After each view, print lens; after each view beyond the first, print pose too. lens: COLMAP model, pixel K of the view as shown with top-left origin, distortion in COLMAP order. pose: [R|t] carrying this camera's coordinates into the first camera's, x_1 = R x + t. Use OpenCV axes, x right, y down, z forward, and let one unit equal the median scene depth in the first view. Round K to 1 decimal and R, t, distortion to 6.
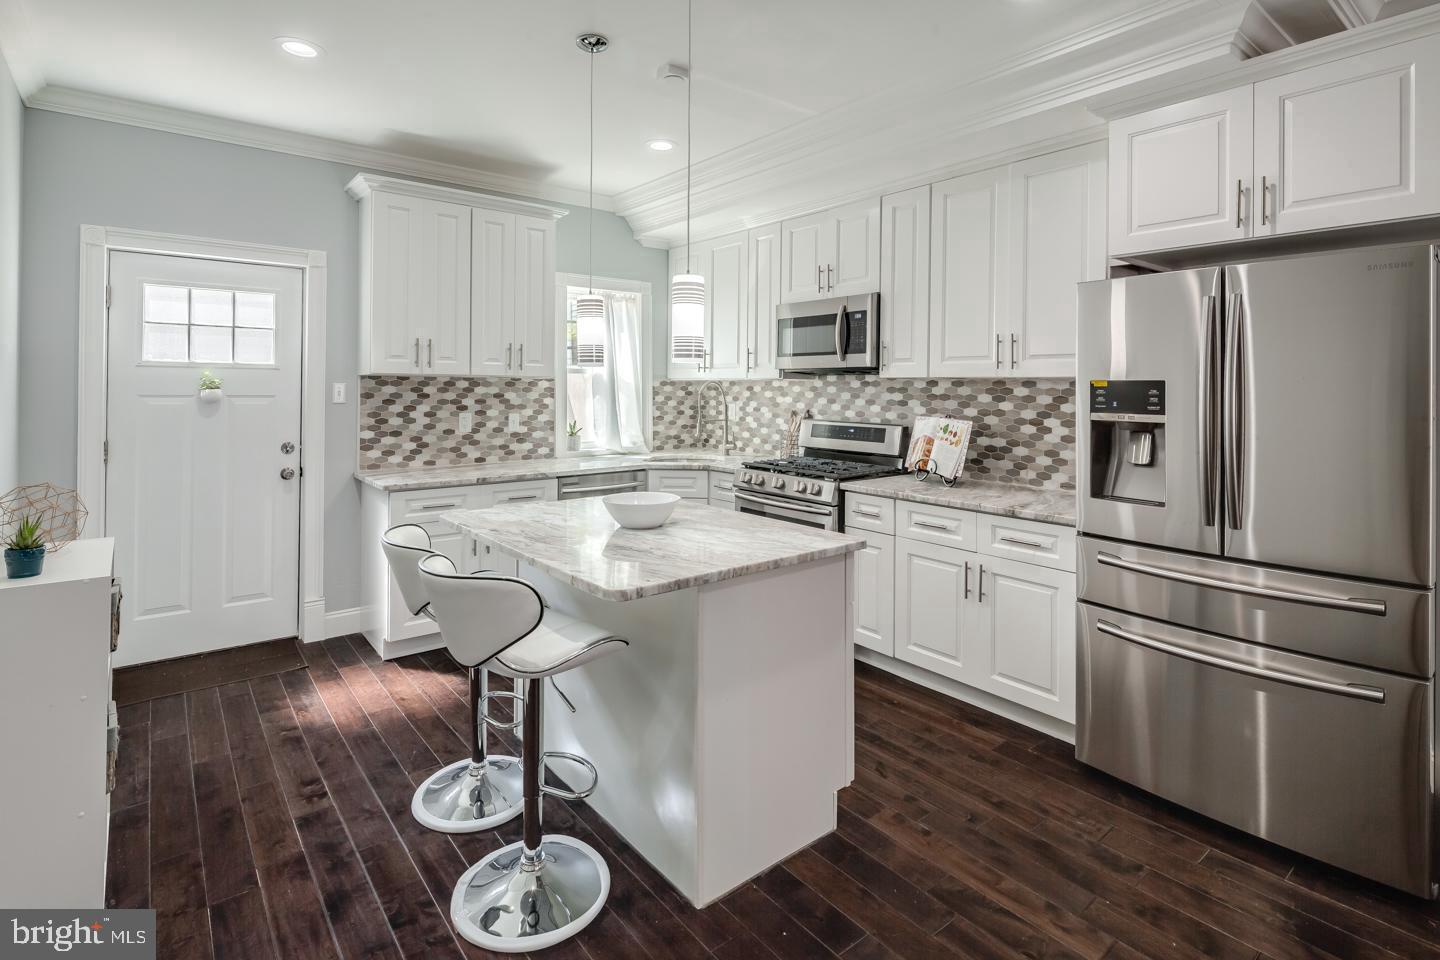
lens RADIAL K [[719.2, 0, 708.0], [0, 719.2, 389.3], [0, 0, 1]] dist [0.014128, -0.001778]
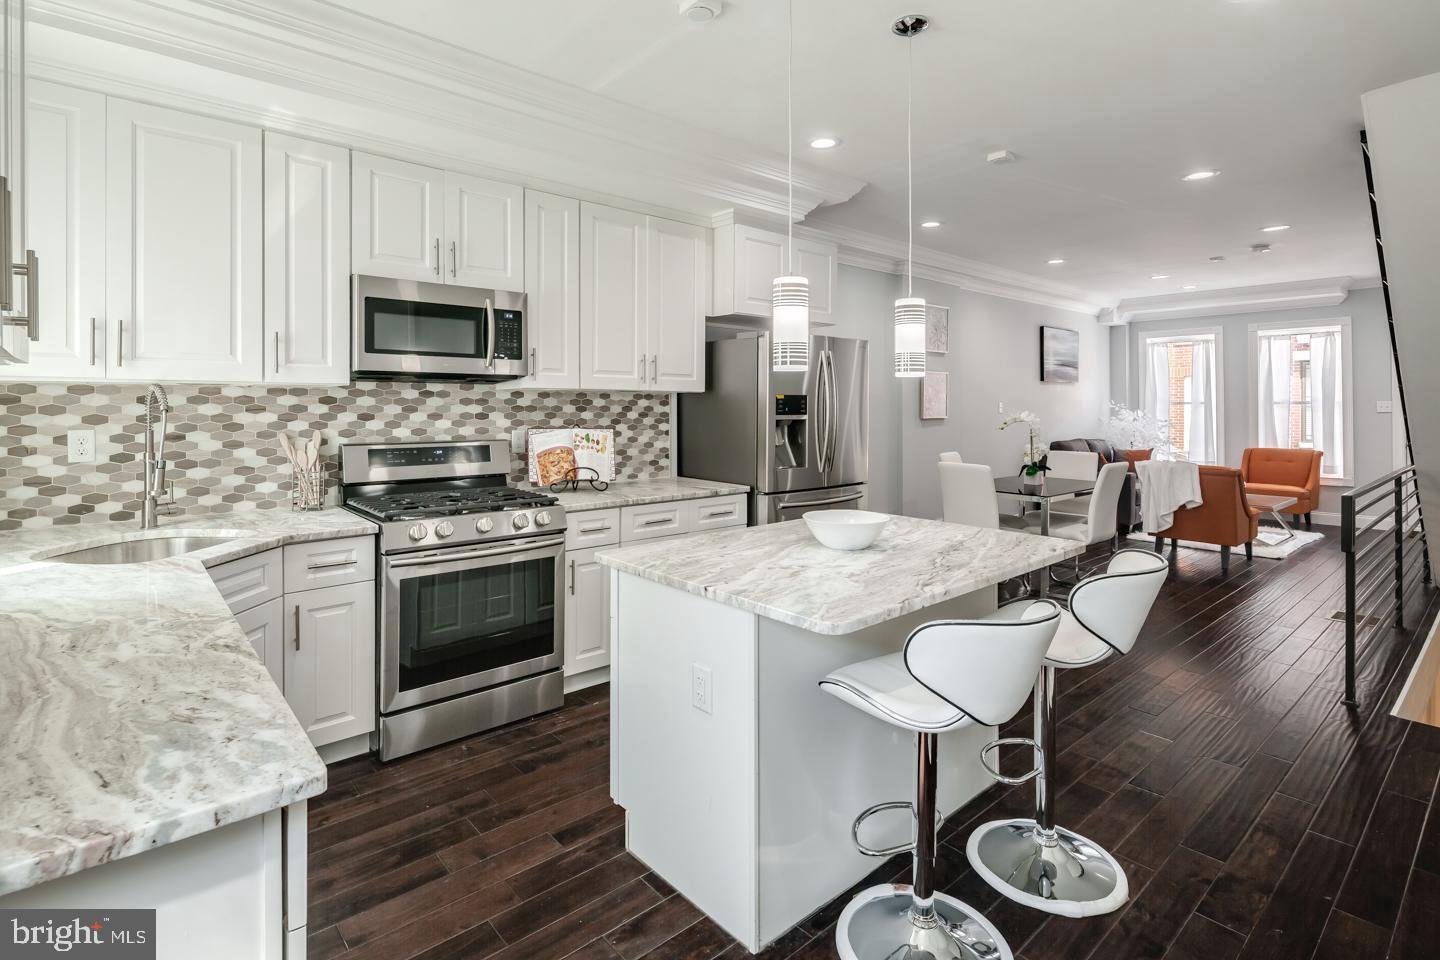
lens RADIAL K [[719.2, 0, 705.8], [0, 719.2, 405.1], [0, 0, 1]] dist [0.014128, -0.001778]
pose [[-0.051013, -0.009594, 0.998652, -0.730540], [-0.000929, 0.999954, 0.009559, -0.003810], [-0.998698, -0.000441, -0.051019, 0.882388]]
